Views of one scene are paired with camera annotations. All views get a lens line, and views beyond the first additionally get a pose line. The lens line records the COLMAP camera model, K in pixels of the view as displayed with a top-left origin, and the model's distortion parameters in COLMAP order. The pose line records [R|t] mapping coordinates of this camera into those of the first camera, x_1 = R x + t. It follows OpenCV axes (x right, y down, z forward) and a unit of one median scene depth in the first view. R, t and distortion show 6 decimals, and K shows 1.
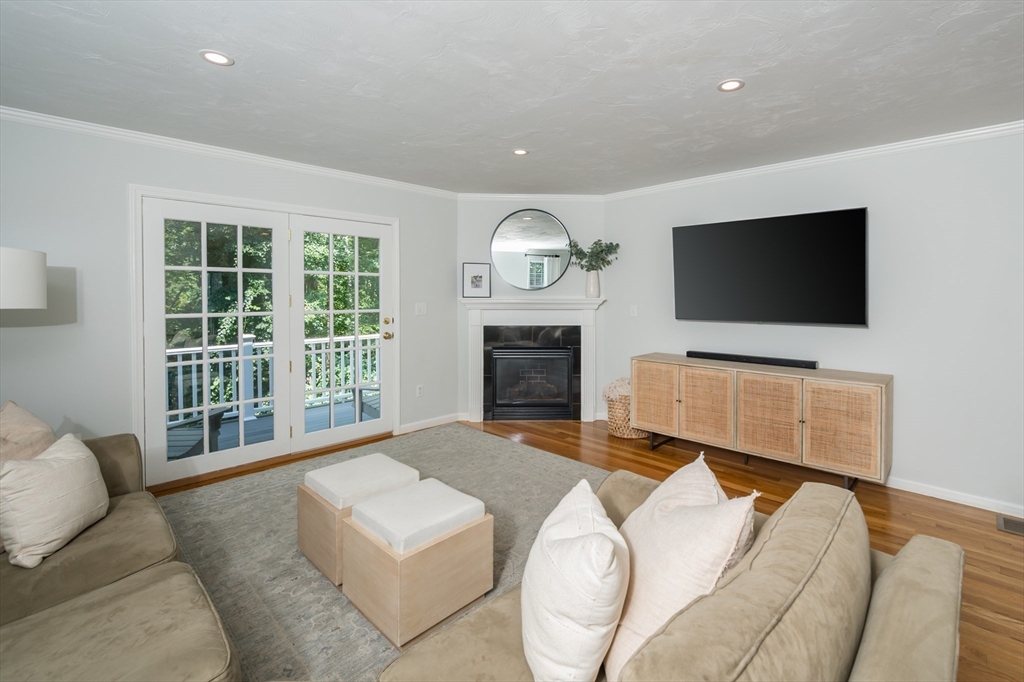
lens RADIAL K [[465.4, 0, 547.1], [0, 465.4, 305.2], [0, 0, 1]] dist [0.019002, -0.000064]
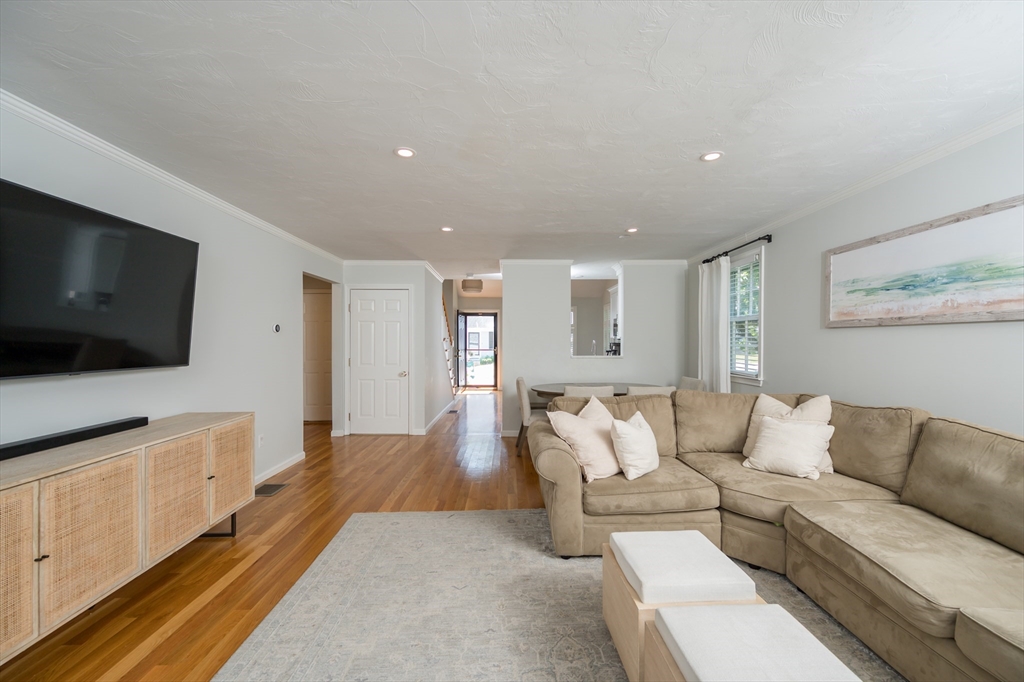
lens RADIAL K [[404.5, 0, 511.2], [0, 404.5, 344.0], [0, 0, 1]] dist [0.000327, -0.000011]
pose [[-0.694432, -0.006334, 0.719531, -0.310282], [0.012882, 0.999692, 0.021233, -0.006153], [-0.719443, 0.024013, -0.694136, 0.915056]]
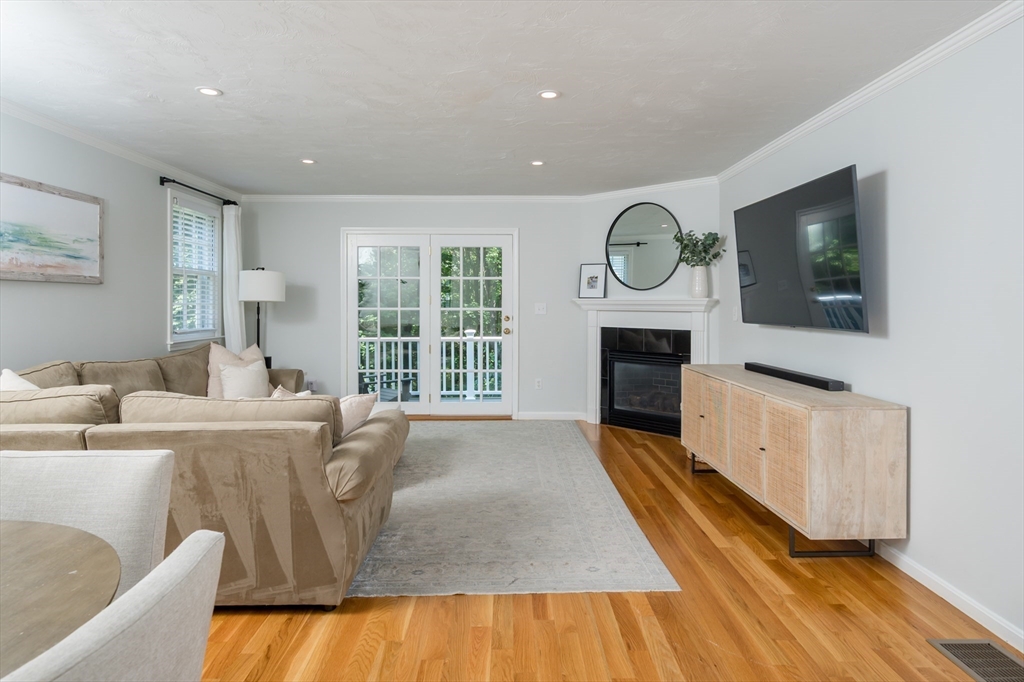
lens RADIAL K [[589.0, 0, 518.4], [0, 589.0, 304.1], [0, 0, 1]] dist [0.016106, -0.000593]
pose [[0.701515, 0.002120, -0.712652, 0.793791], [-0.015865, 0.999794, -0.012642, 0.018314], [0.712478, 0.020175, 0.701404, 0.001353]]
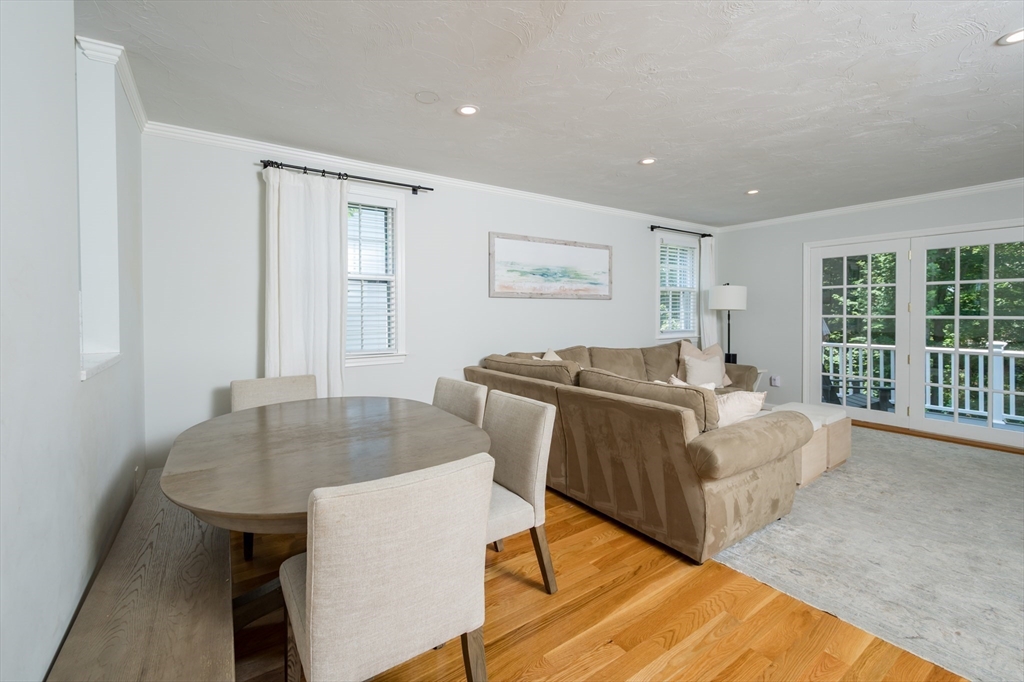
lens RADIAL K [[441.3, 0, 501.1], [0, 441.3, 315.3], [0, 0, 1]] dist [-0.000795, 0.001701]
pose [[-0.212280, 0.007655, -0.977179, 0.810314], [-0.017584, 0.999777, 0.011652, 0.016719], [0.977051, 0.019656, -0.212098, 0.173120]]
